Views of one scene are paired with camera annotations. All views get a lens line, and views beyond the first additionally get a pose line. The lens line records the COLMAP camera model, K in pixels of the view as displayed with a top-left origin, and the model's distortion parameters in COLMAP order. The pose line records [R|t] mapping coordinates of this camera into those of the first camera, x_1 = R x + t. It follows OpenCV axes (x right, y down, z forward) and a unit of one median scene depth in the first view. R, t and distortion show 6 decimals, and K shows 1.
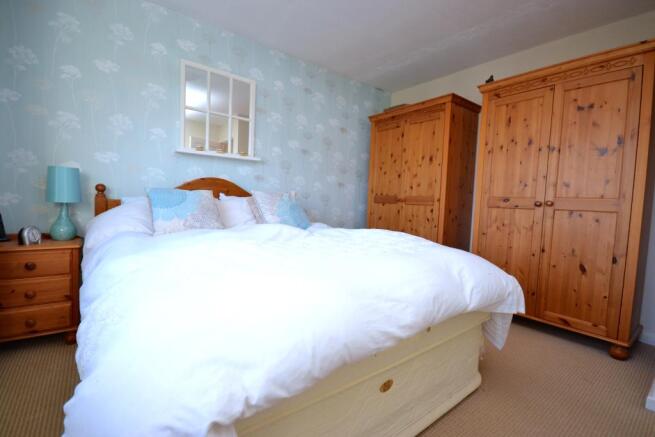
lens RADIAL K [[306.4, 0, 326.2], [0, 306.4, 216.0], [0, 0, 1]] dist [0.019227, -0.001266]
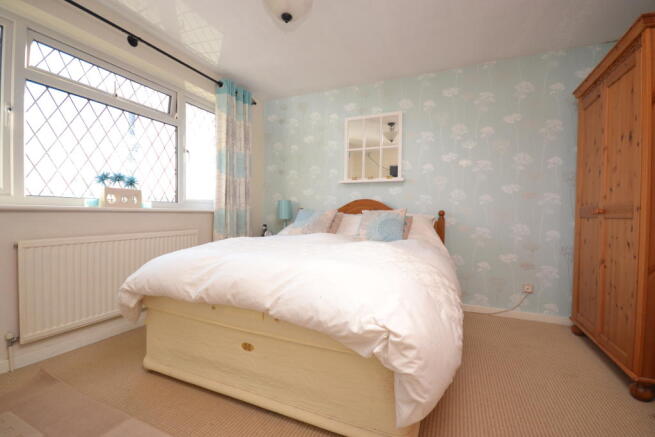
lens RADIAL K [[306.4, 0, 325.0], [0, 306.4, 214.6], [0, 0, 1]] dist [0.019227, -0.001266]
pose [[0.451700, -0.028835, -0.891704, 0.604170], [-0.043818, 0.997554, -0.054455, 0.013075], [0.891093, 0.063670, 0.449332, 0.254567]]
